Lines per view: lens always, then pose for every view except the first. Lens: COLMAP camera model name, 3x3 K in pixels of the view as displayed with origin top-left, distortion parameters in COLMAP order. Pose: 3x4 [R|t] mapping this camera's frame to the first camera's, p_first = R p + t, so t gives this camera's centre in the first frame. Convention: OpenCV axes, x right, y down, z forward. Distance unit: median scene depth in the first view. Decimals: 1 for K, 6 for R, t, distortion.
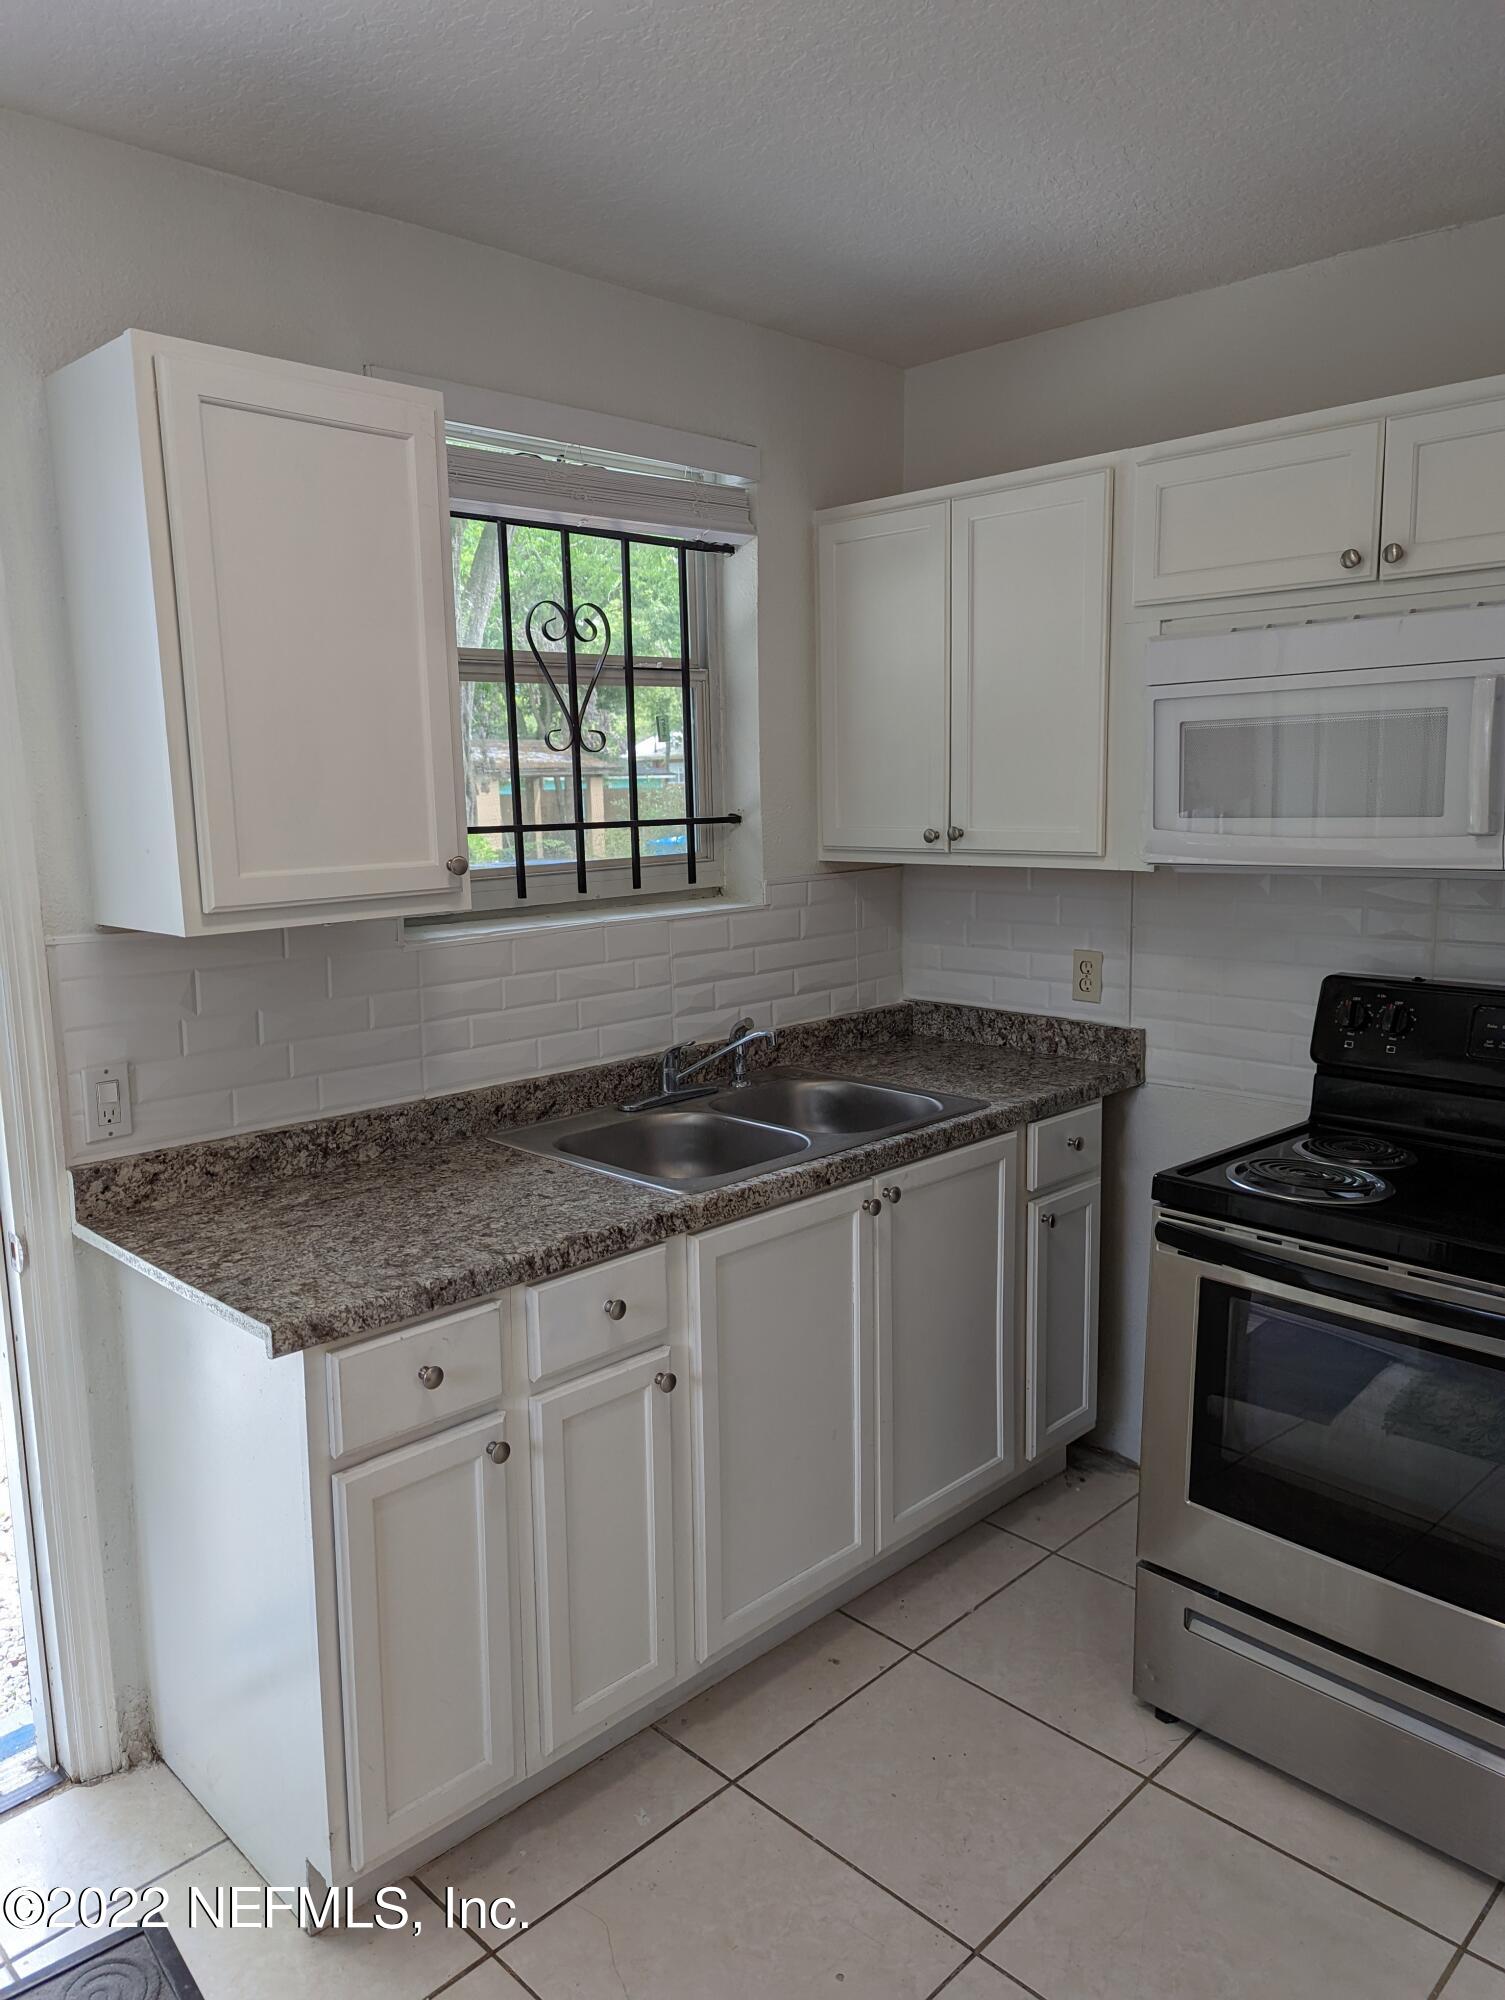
lens RADIAL K [[1439.6, 0, 738.8], [0, 1439.6, 991.2], [0, 0, 1]] dist [0.049168, -0.005027]
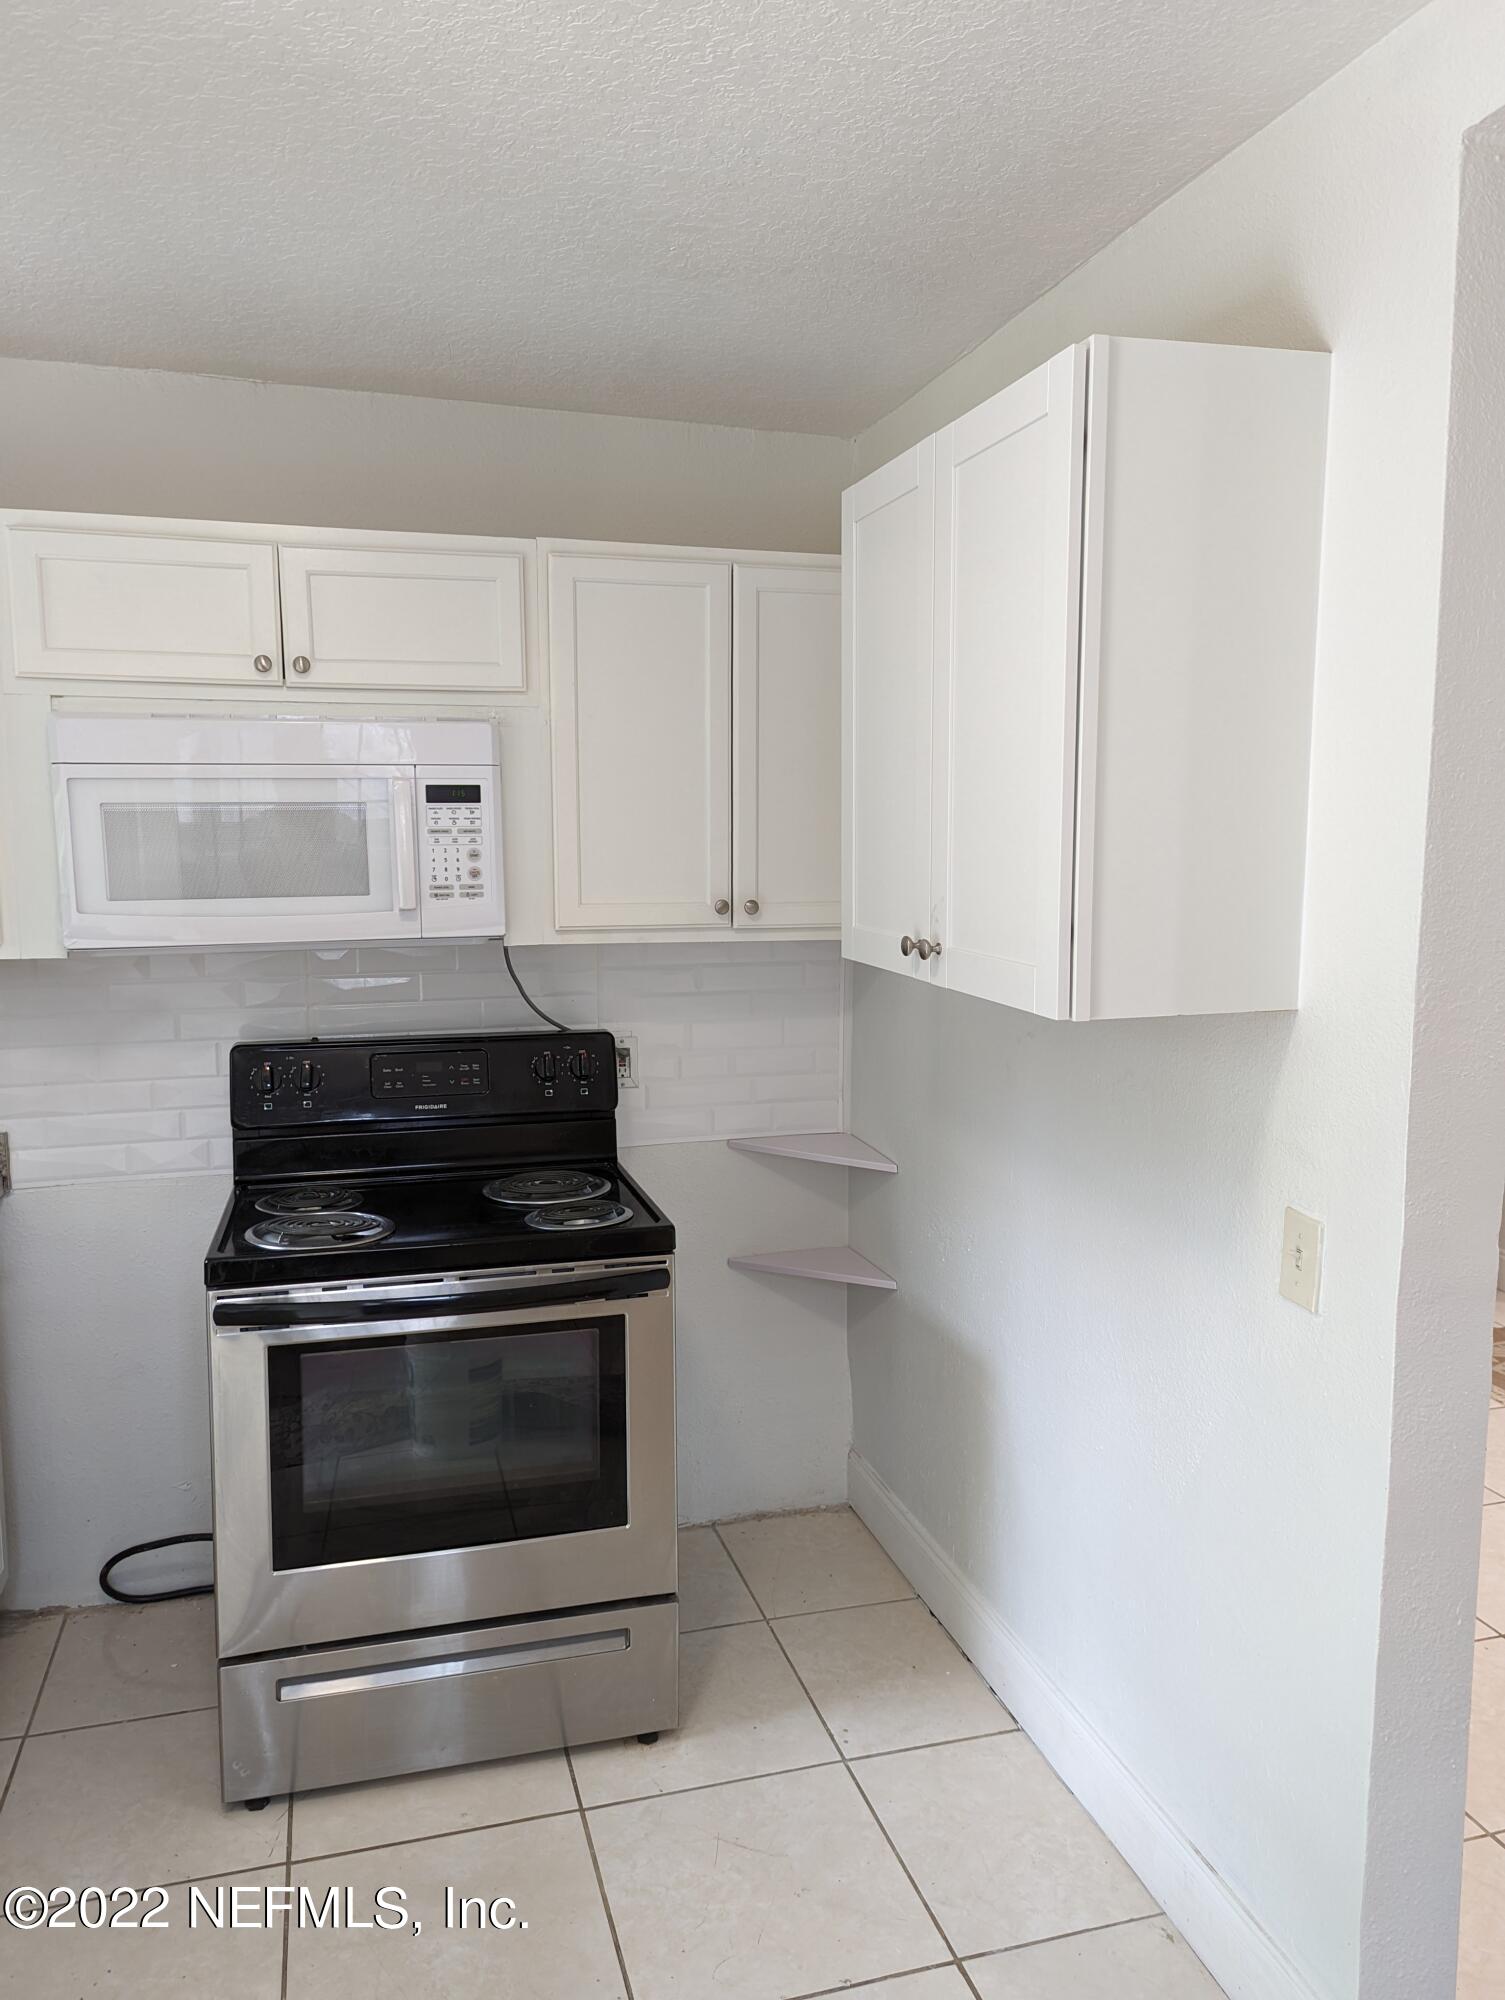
lens RADIAL K [[1439.6, 0, 738.8], [0, 1439.6, 991.2], [0, 0, 1]] dist [0.049168, -0.005027]
pose [[0.476203, -0.078641, 0.875812, -0.385342], [0.125841, 0.991836, 0.020635, -0.029307], [-0.870284, 0.100387, 0.482212, 0.185870]]
